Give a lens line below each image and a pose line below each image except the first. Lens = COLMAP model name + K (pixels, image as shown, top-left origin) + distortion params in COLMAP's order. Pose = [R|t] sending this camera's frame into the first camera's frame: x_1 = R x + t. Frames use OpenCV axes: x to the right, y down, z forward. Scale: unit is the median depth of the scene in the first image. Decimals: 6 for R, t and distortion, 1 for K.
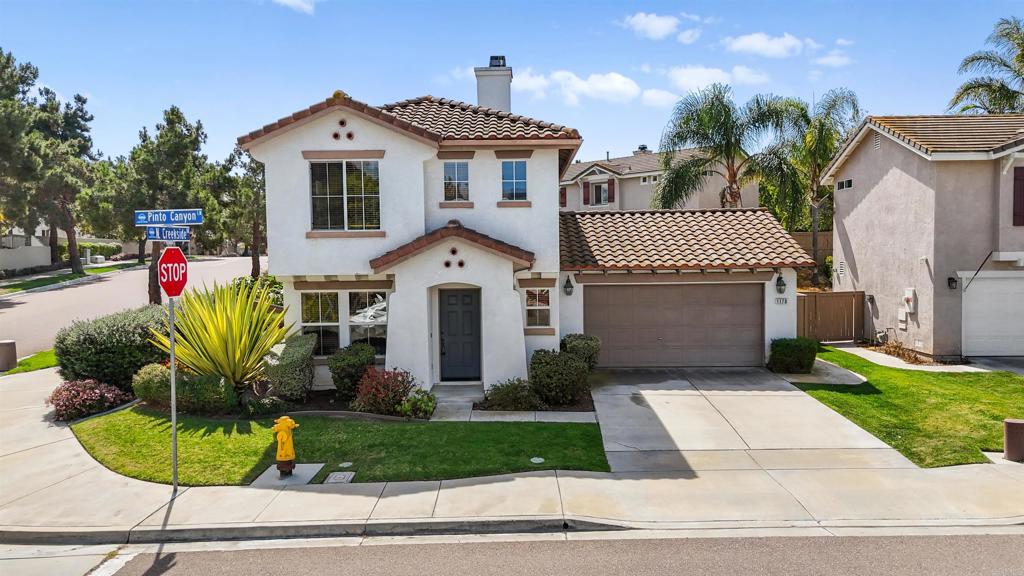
lens RADIAL K [[750.9, 0, 512.0], [0, 750.9, 288.0], [0, 0, 1]] dist [0.068615, -0.073438]
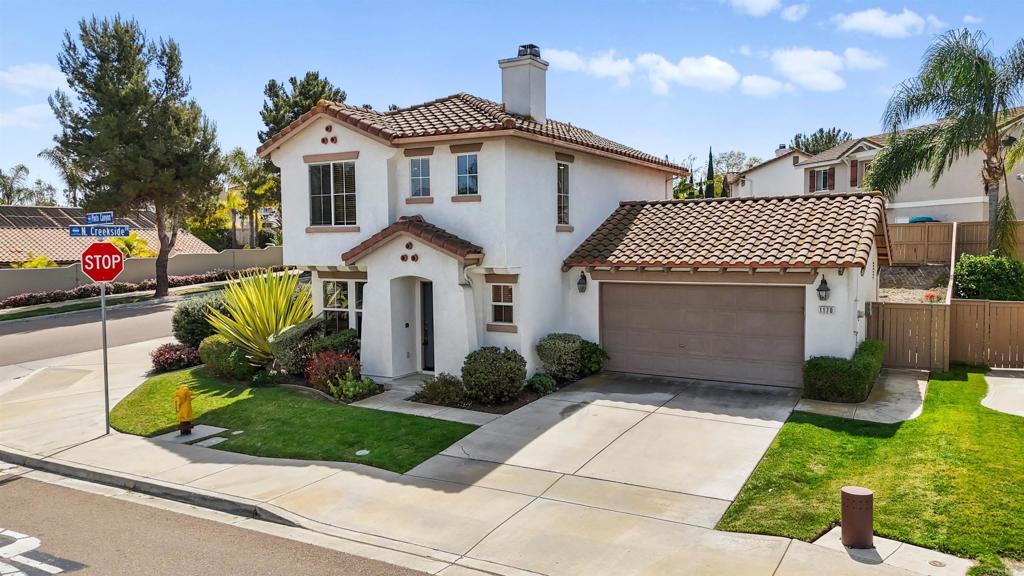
lens RADIAL K [[750.9, 0, 512.0], [0, 750.9, 288.0], [0, 0, 1]] dist [0.068615, -0.073438]
pose [[0.870189, 0.036296, -0.491380, 0.559323], [-0.027704, 0.999310, 0.024754, -0.020039], [0.491939, -0.007928, 0.870594, 0.166338]]
